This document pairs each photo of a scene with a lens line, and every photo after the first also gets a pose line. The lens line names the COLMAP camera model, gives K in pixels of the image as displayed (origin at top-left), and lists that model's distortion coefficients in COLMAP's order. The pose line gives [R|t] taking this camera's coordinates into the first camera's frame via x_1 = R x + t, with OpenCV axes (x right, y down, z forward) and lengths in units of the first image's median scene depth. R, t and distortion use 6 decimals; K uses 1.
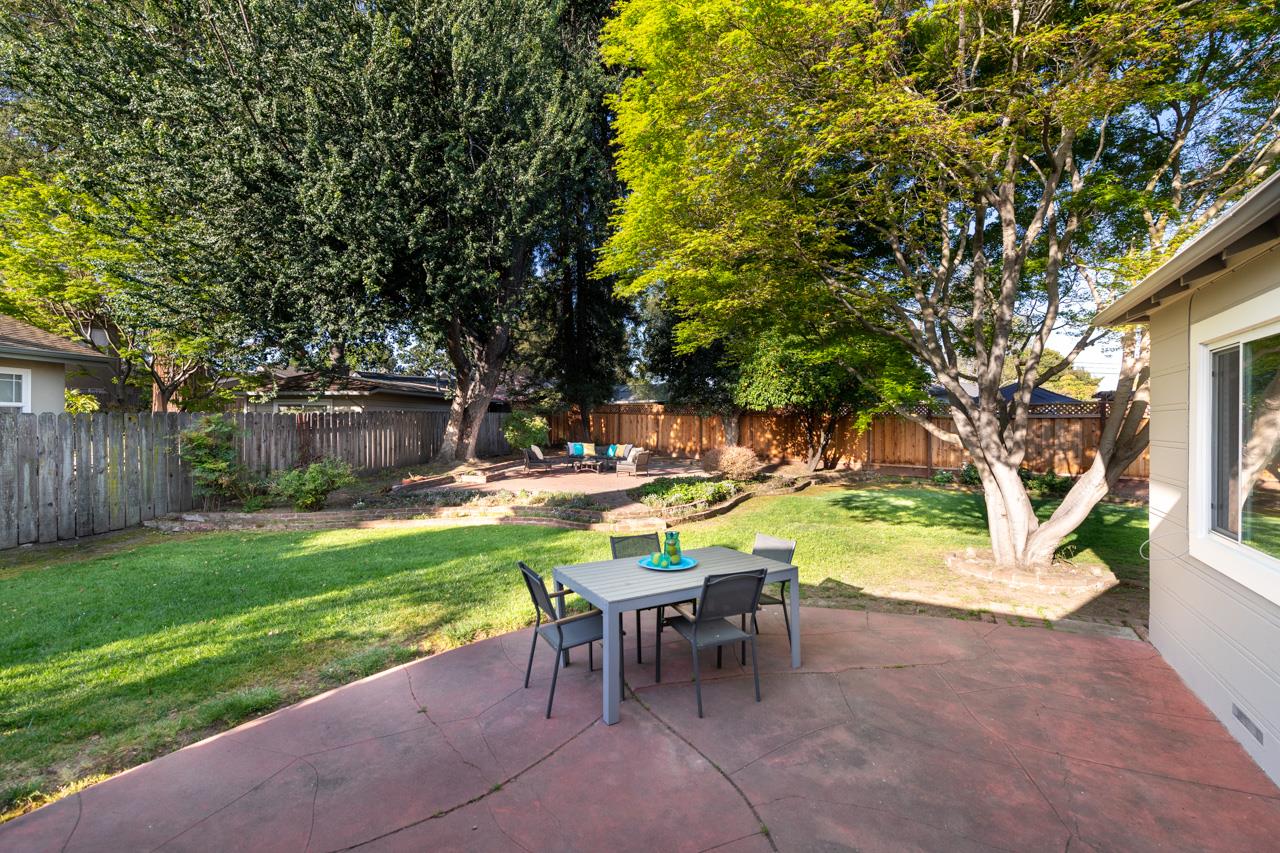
lens RADIAL K [[517.0, 0, 631.5], [0, 517.0, 425.5], [0, 0, 1]] dist [-0.009645, 0.001822]
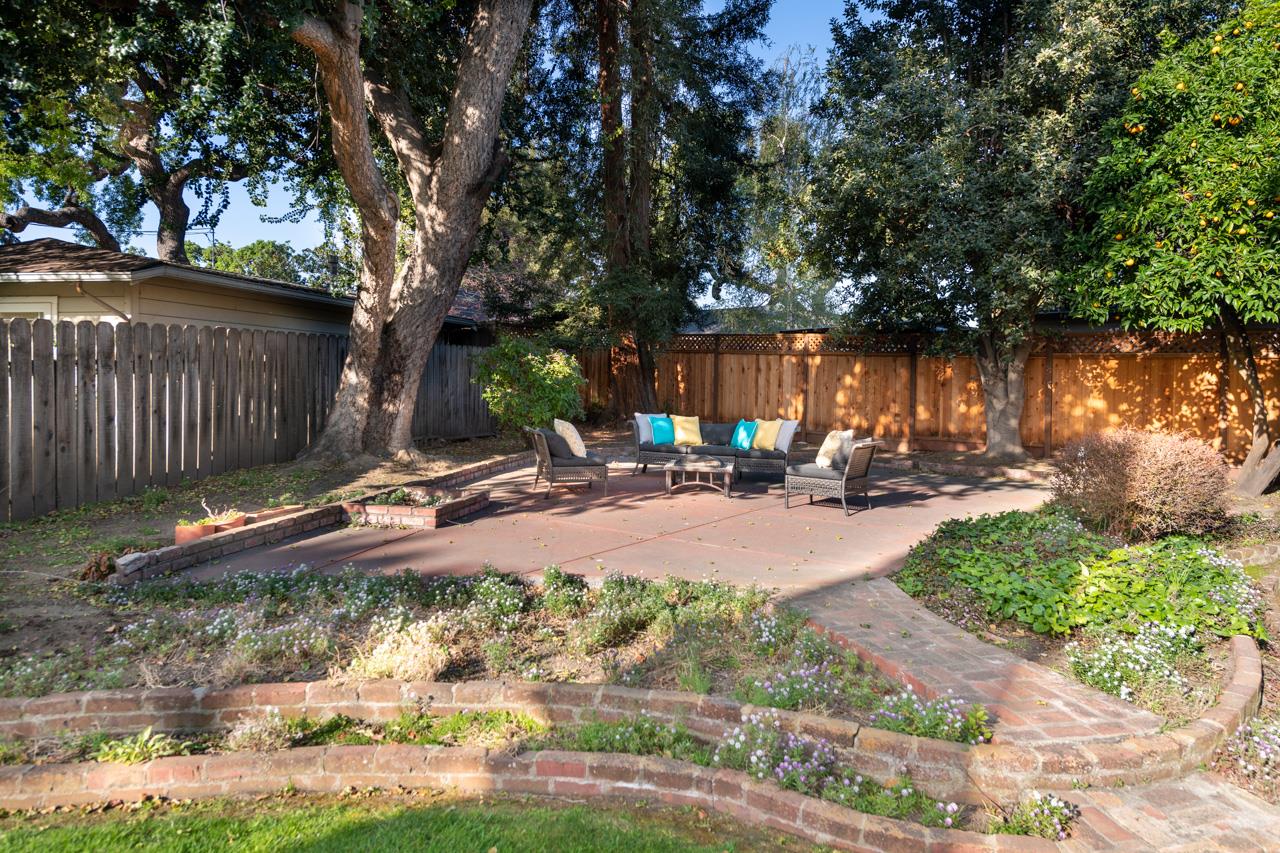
lens RADIAL K [[832.8, 0, 627.9], [0, 832.8, 395.2], [0, 0, 1]] dist [0.000725, -0.006639]
pose [[0.998420, 0.010370, -0.055221, -0.098741], [-0.009719, 0.999880, 0.012037, 0.011313], [0.055339, -0.011482, 0.998402, 0.360989]]
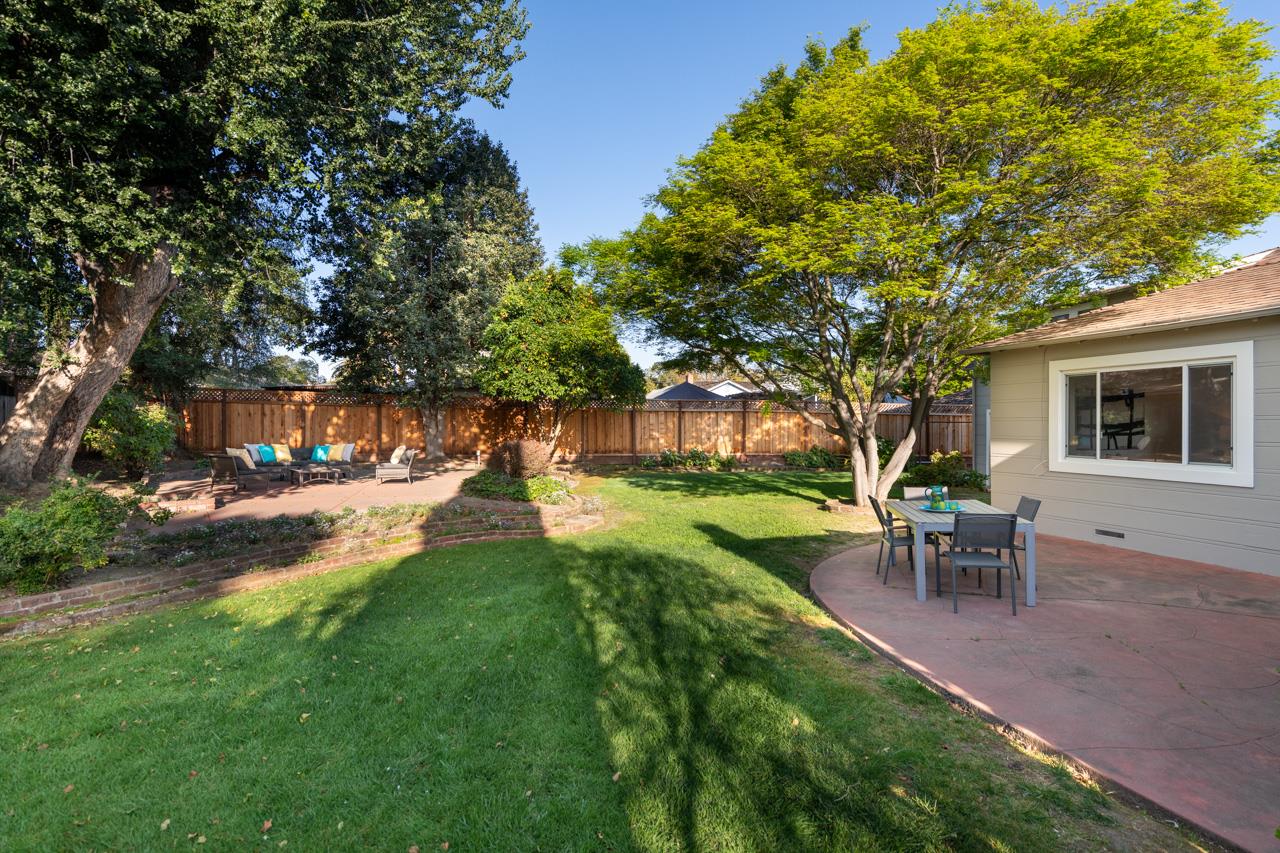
lens RADIAL K [[596.1, 0, 632.9], [0, 596.1, 420.9], [0, 0, 1]] dist [0.009071, -0.001503]
pose [[0.679697, -0.004873, 0.733477, -0.372627], [0.006415, 0.999979, 0.000699, 0.006757], [-0.733465, 0.004231, 0.679714, 0.119433]]
